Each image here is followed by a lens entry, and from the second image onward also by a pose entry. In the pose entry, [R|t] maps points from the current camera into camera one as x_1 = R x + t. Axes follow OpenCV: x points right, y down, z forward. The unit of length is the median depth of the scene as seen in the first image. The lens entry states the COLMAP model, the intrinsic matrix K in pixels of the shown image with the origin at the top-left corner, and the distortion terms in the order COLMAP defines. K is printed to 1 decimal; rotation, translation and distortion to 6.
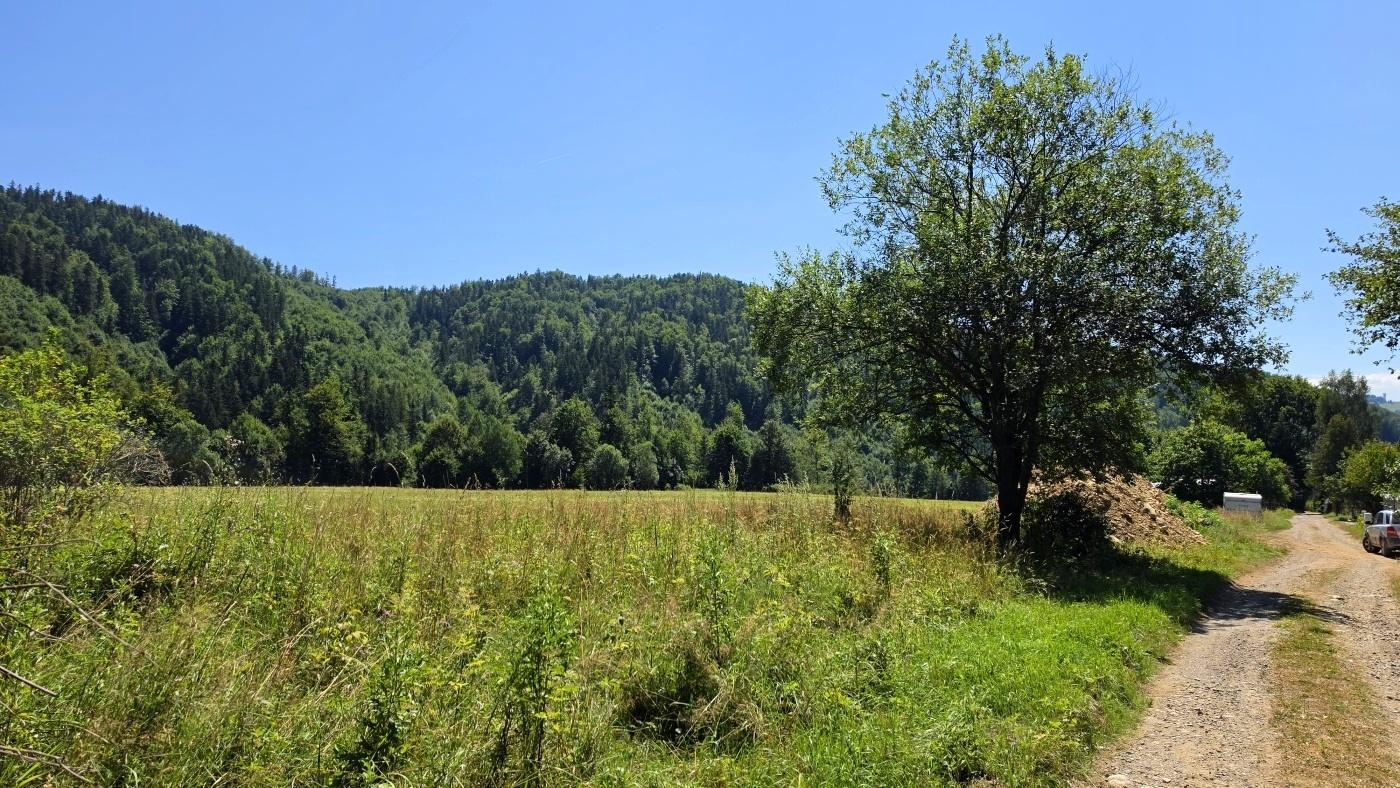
lens RADIAL K [[980.5, 0, 700.0], [0, 980.5, 394.0], [0, 0, 1]] dist [0.002461, -0.032515]
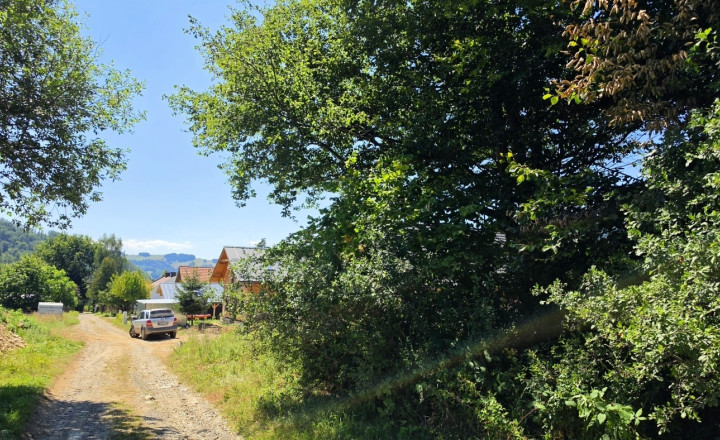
lens RADIAL K [[515.1, 0, 360.0], [0, 515.1, 220.0], [0, 0, 1]] dist [0.007574, -0.062569]
pose [[0.499058, 0.098363, 0.860968, 0.061967], [-0.047454, 0.995148, -0.086186, 0.012678], [-0.865268, 0.002156, 0.501305, 0.119904]]
